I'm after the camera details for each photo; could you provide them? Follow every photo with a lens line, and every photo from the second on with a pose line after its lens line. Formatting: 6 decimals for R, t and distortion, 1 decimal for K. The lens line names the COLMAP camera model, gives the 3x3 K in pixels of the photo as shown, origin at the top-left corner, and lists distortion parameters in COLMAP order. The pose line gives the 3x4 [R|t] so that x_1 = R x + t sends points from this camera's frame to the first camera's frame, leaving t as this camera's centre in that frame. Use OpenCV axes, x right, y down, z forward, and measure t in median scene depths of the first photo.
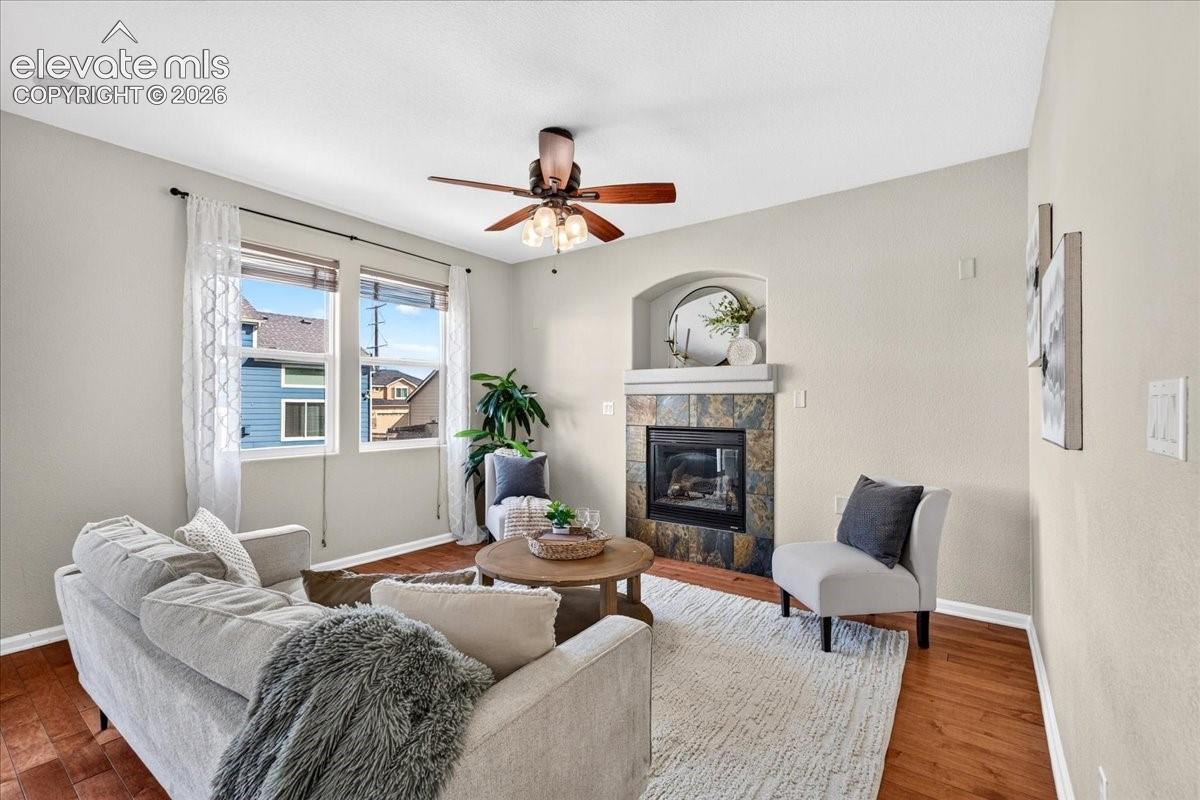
lens RADIAL K [[519.5, 0, 600.0], [0, 519.5, 400.0], [0, 0, 1]] dist [0.001660, 0.000326]
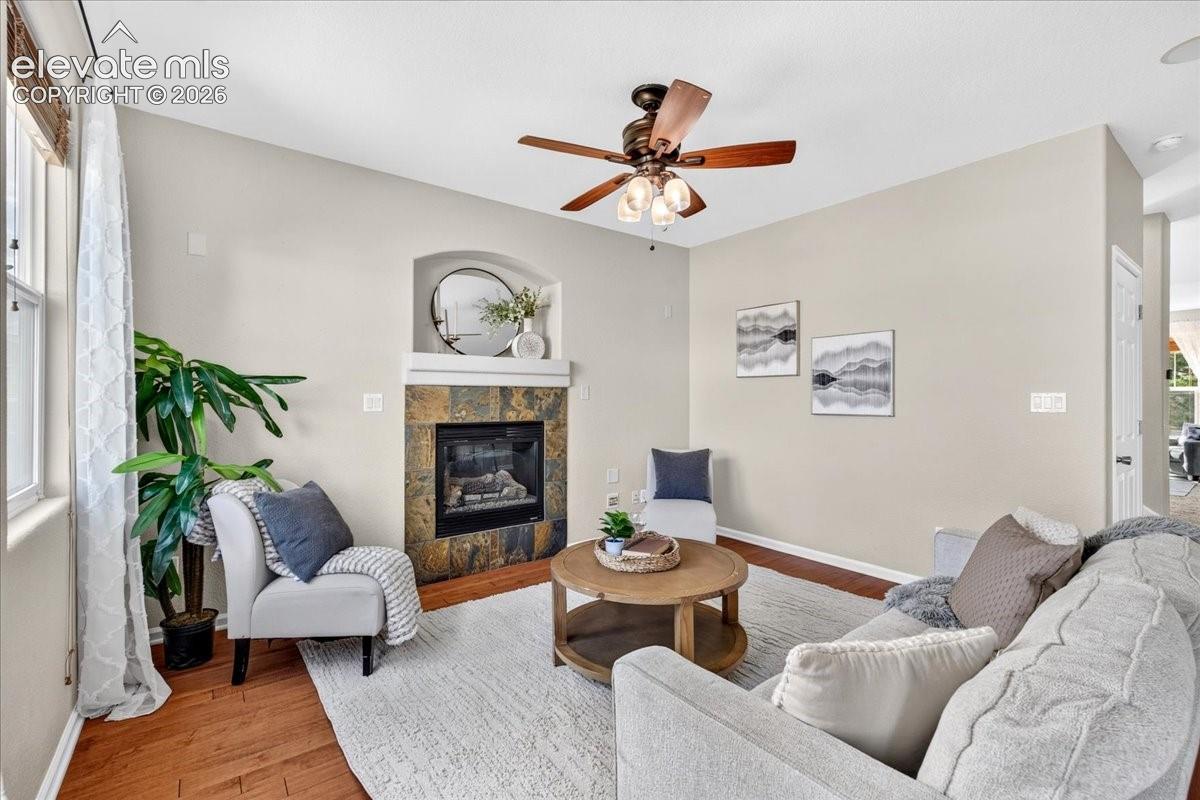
lens RADIAL K [[519.5, 0, 600.0], [0, 519.5, 400.0], [0, 0, 1]] dist [0.001660, 0.000326]
pose [[0.285497, -0.007987, 0.958346, -0.673297], [-0.011556, 0.999864, 0.011775, 0.000241], [-0.958310, -0.014437, 0.285366, 0.583220]]
